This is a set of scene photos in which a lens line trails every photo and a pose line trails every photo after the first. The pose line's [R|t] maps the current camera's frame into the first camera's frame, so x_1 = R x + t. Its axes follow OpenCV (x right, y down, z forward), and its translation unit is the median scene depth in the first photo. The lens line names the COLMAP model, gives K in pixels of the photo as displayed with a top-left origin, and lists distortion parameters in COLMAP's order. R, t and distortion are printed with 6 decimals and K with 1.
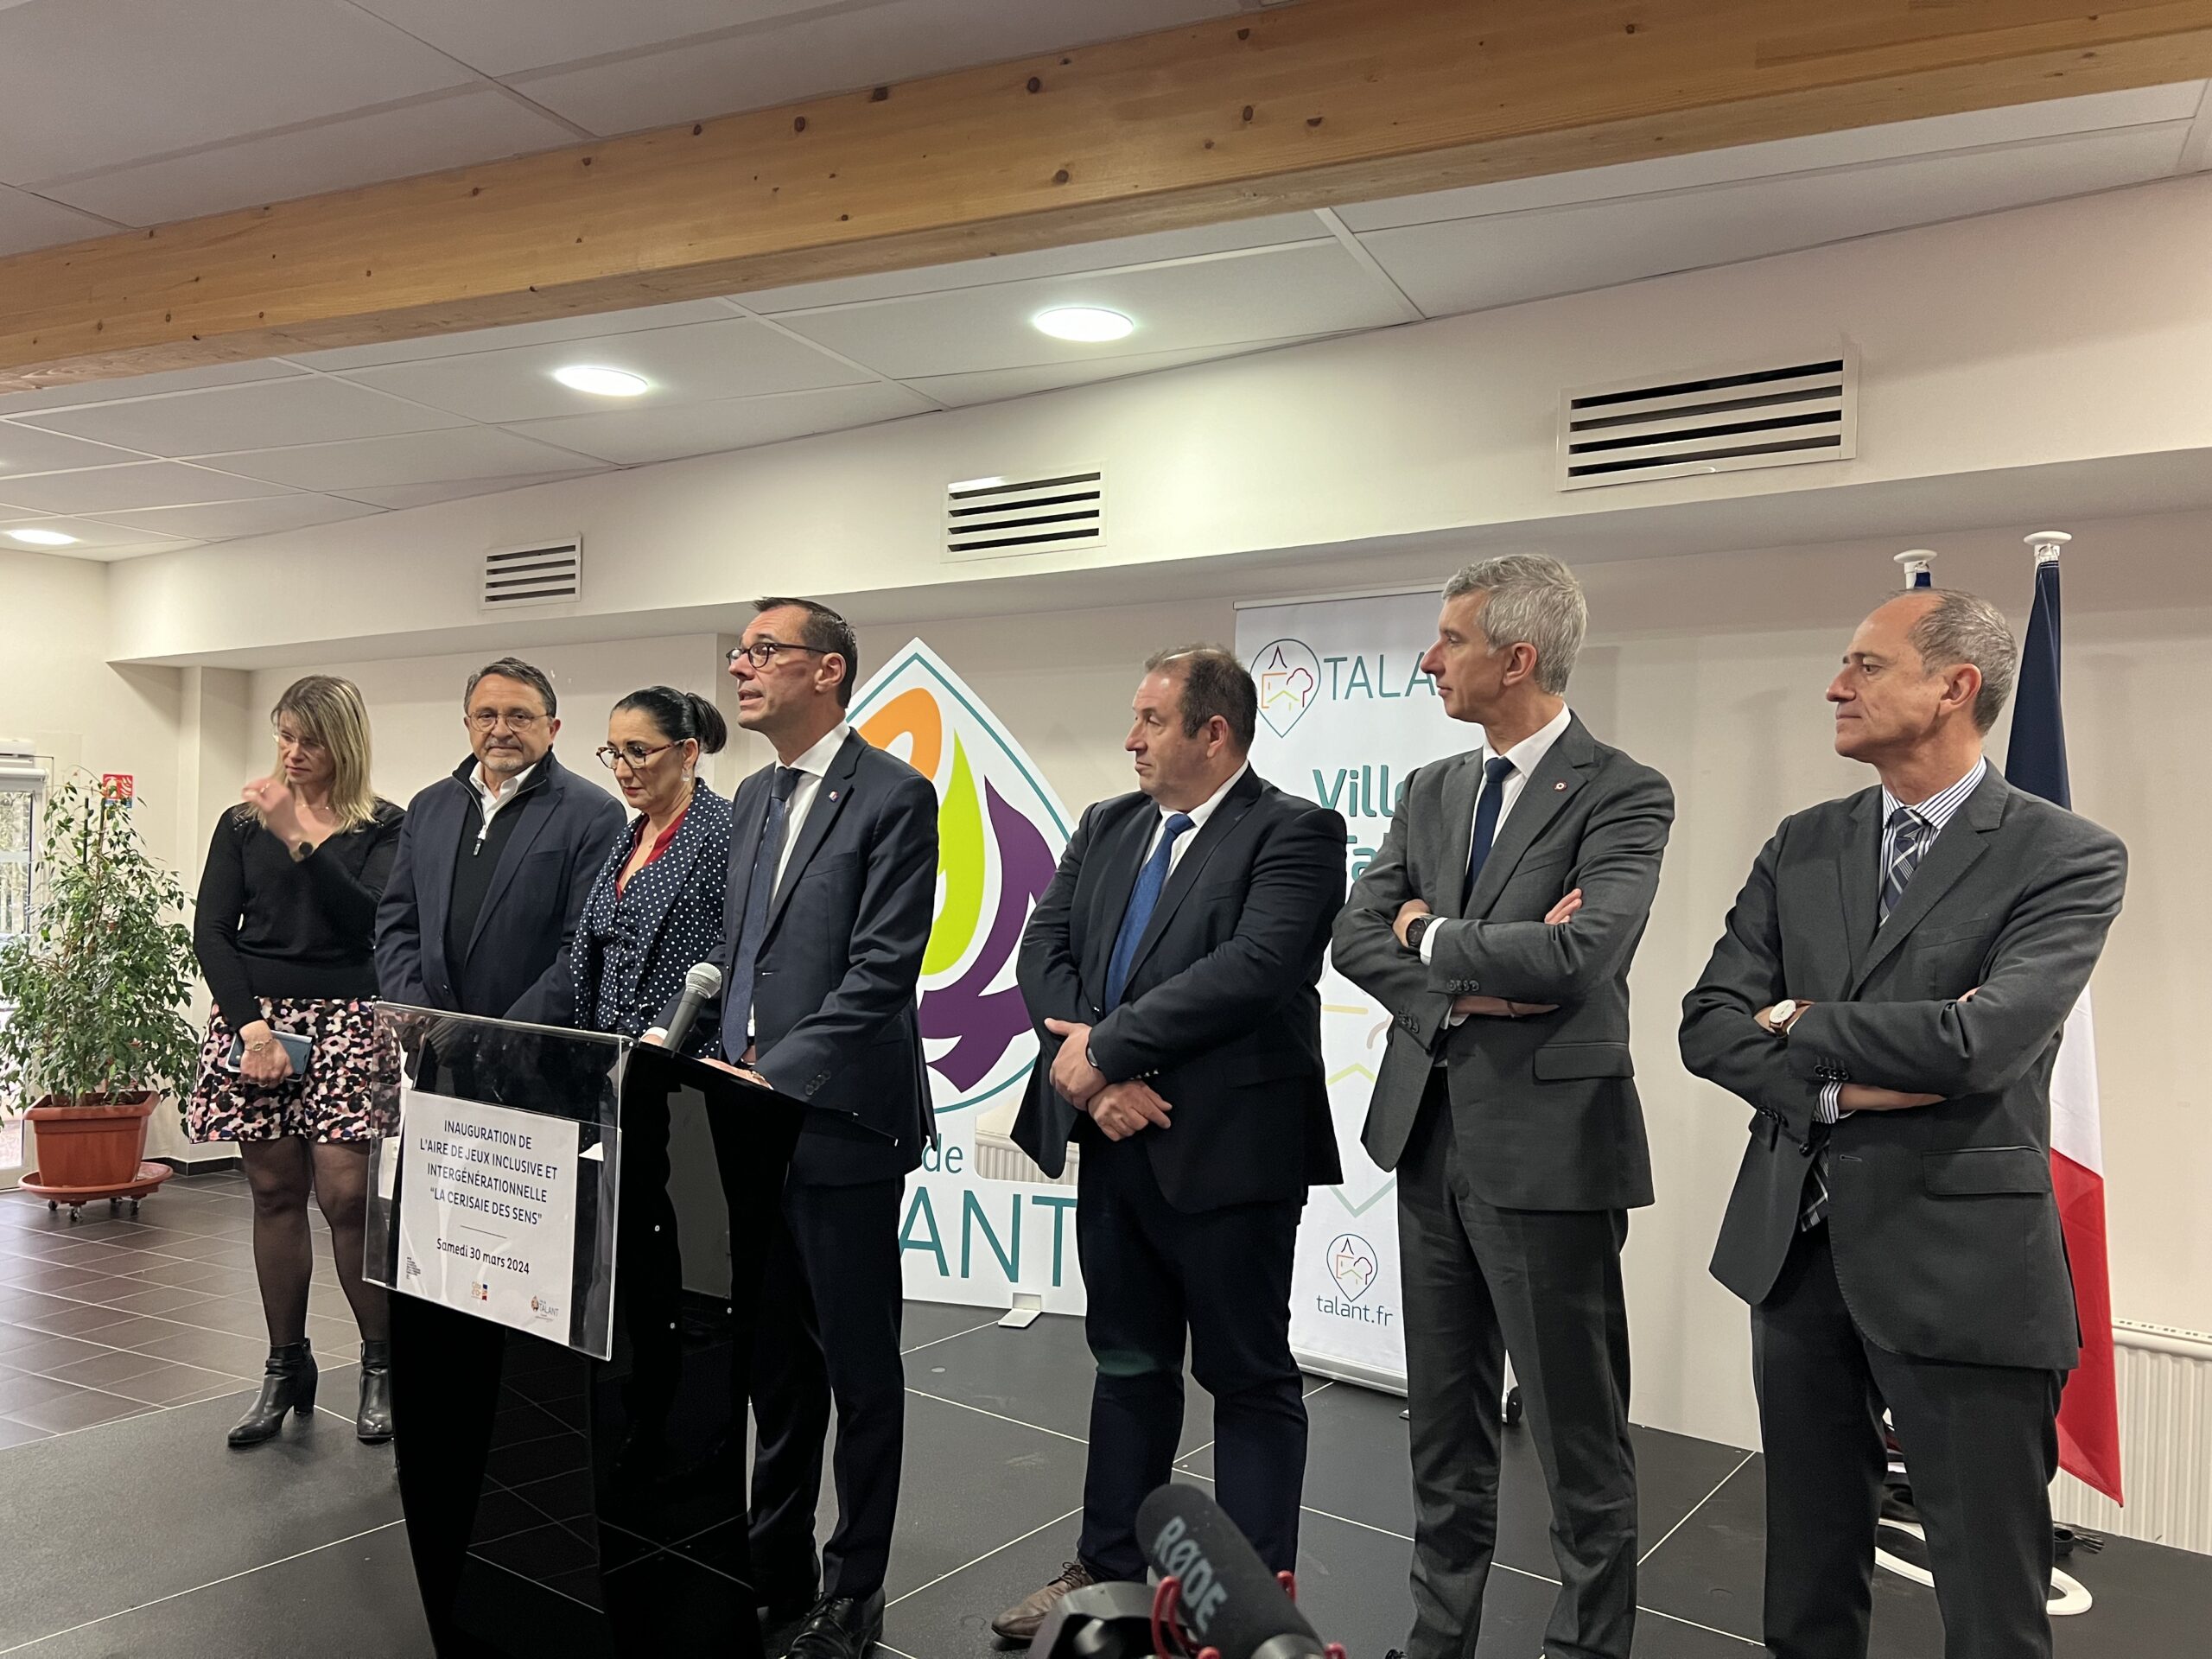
lens RADIAL K [[1653.4, 0, 1105.9], [0, 1653.4, 832.2], [0, 0, 1]] dist [0.032652, -0.029025]
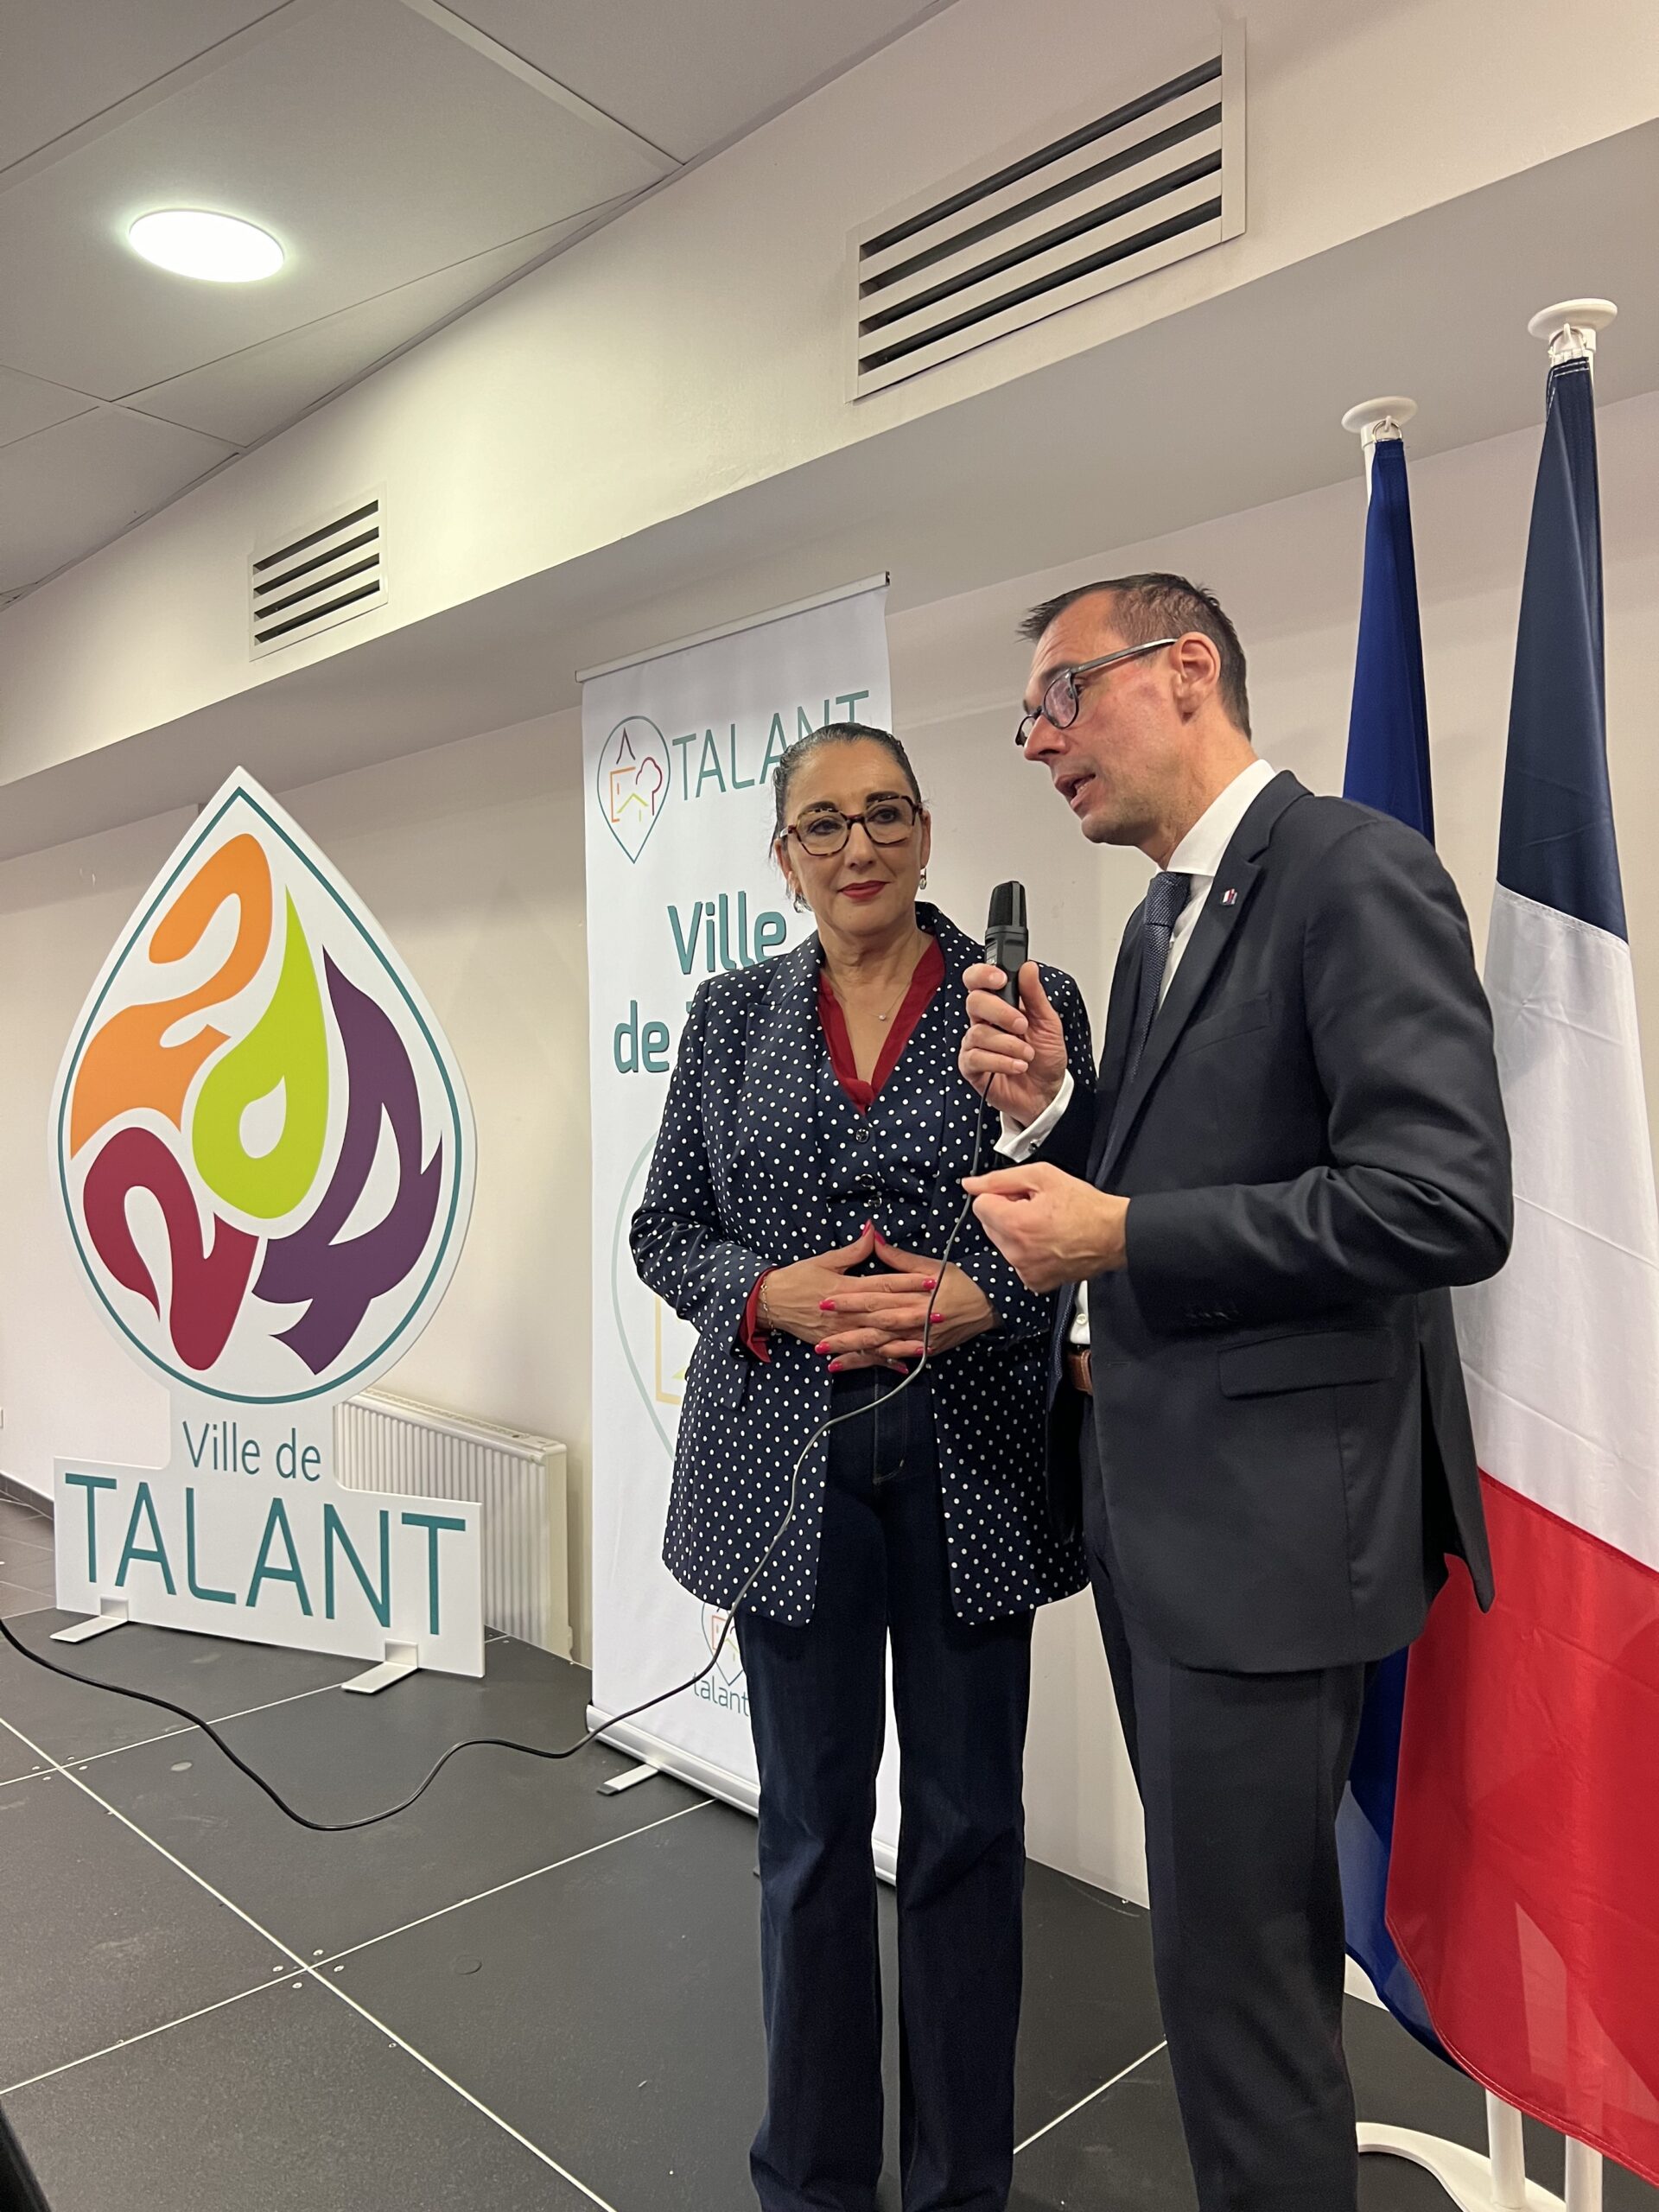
lens RADIAL K [[1653.4, 0, 865.7], [0, 1653.4, 1109.4], [0, 0, 1]] dist [0.032652, -0.029025]
pose [[0.987286, -0.041340, -0.153486, 0.359113], [0.047550, 0.998183, 0.037006, 0.028537], [0.151677, -0.043834, 0.987458, 0.392261]]
